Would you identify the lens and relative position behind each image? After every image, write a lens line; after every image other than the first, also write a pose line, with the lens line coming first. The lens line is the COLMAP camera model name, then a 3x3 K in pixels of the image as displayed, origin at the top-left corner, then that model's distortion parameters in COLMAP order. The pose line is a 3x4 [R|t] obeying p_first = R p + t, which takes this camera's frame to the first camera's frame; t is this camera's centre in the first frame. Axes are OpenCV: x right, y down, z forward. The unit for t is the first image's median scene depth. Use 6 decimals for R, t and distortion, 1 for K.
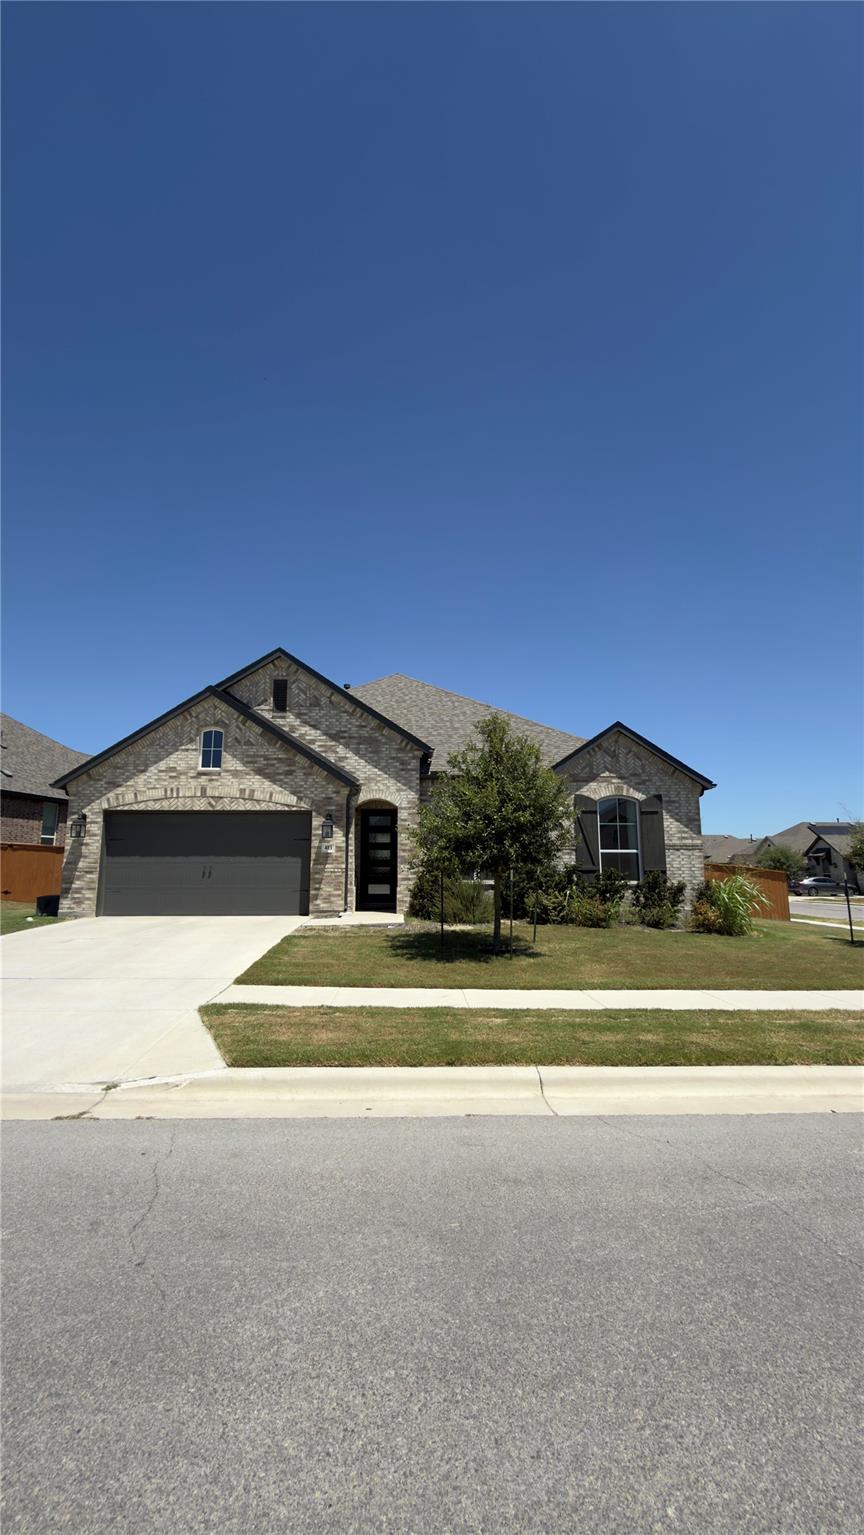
lens RADIAL K [[607.1, 0, 440.4], [0, 607.1, 773.1], [0, 0, 1]] dist [-0.003019, 0.000399]
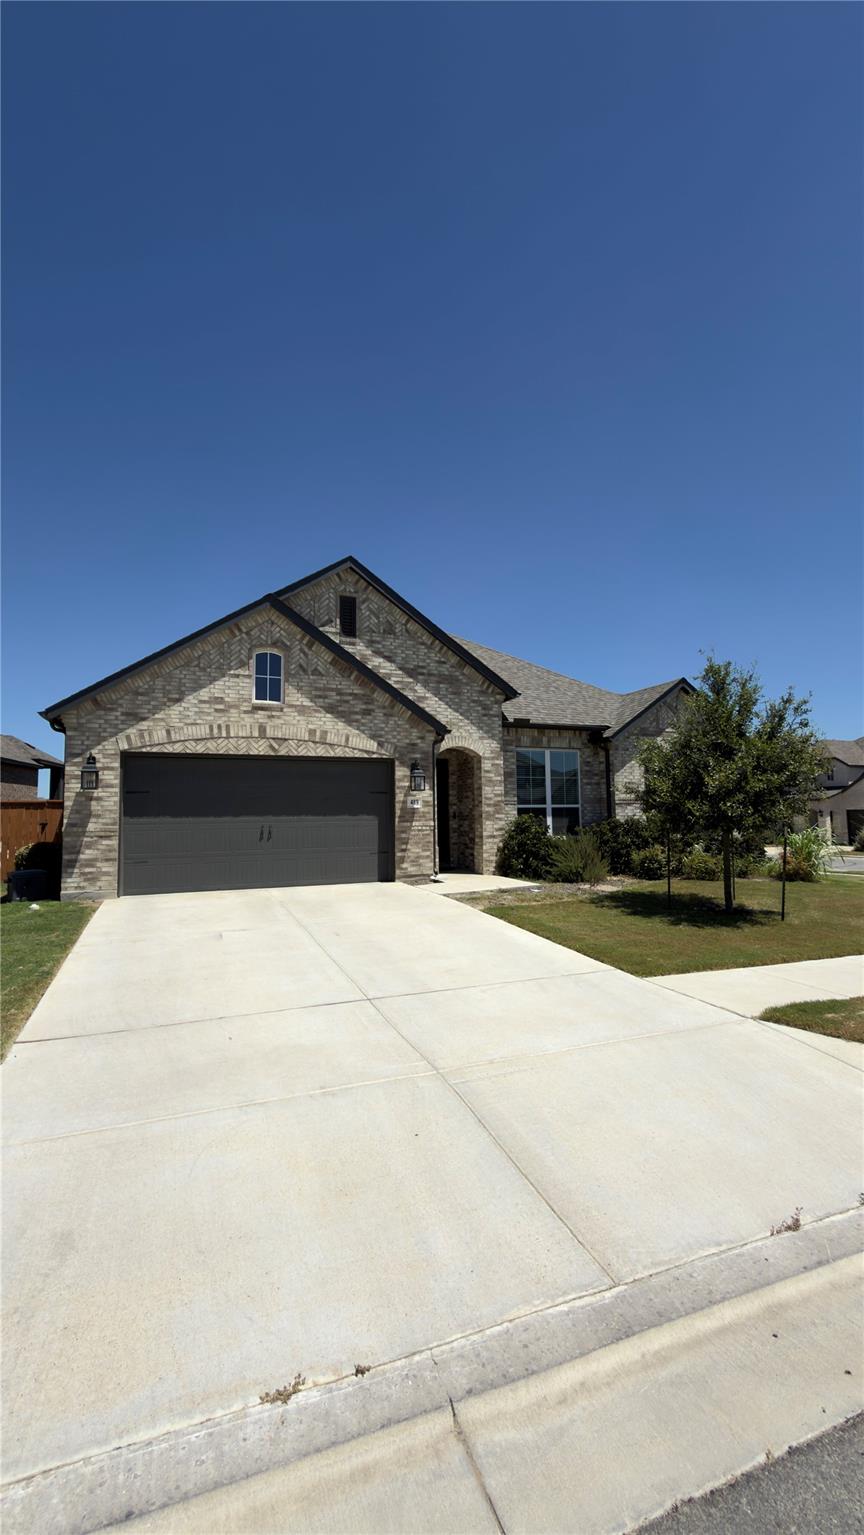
lens RADIAL K [[607.1, 0, 439.9], [0, 607.1, 771.9], [0, 0, 1]] dist [-0.003019, 0.000399]
pose [[0.936193, 0.015464, 0.351147, -0.455116], [-0.043245, 0.996509, 0.071411, 0.017263], [-0.348816, -0.082039, 0.933593, 0.191759]]
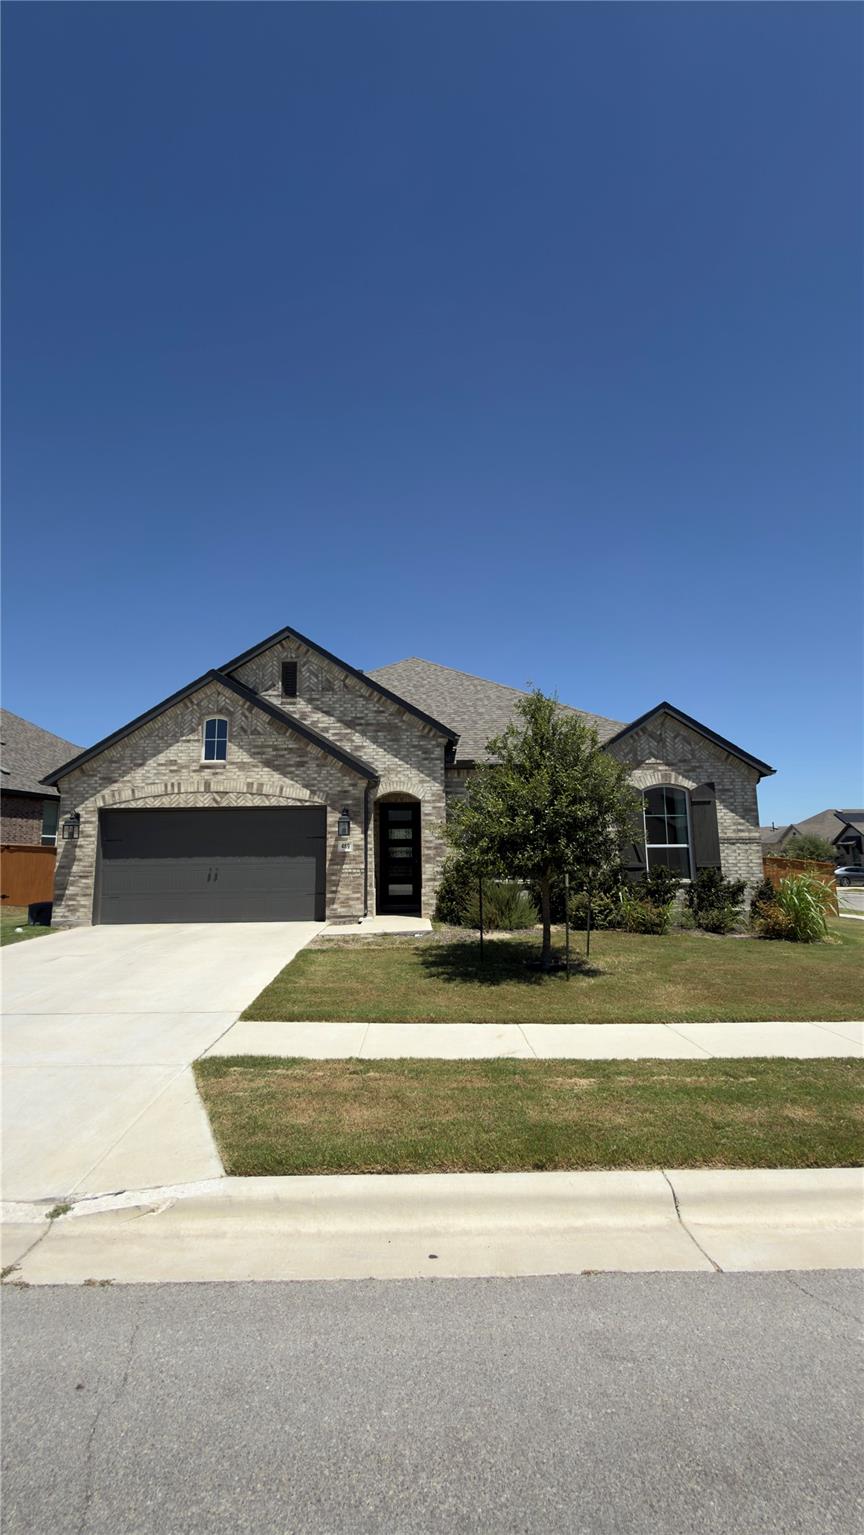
lens RADIAL K [[607.1, 0, 440.2], [0, 607.1, 773.1], [0, 0, 1]] dist [-0.003019, 0.000399]
pose [[0.999756, -0.014667, -0.016530, -0.026827], [0.014899, 0.999791, 0.014006, 0.003051], [0.016321, -0.014249, 0.999765, 0.099172]]
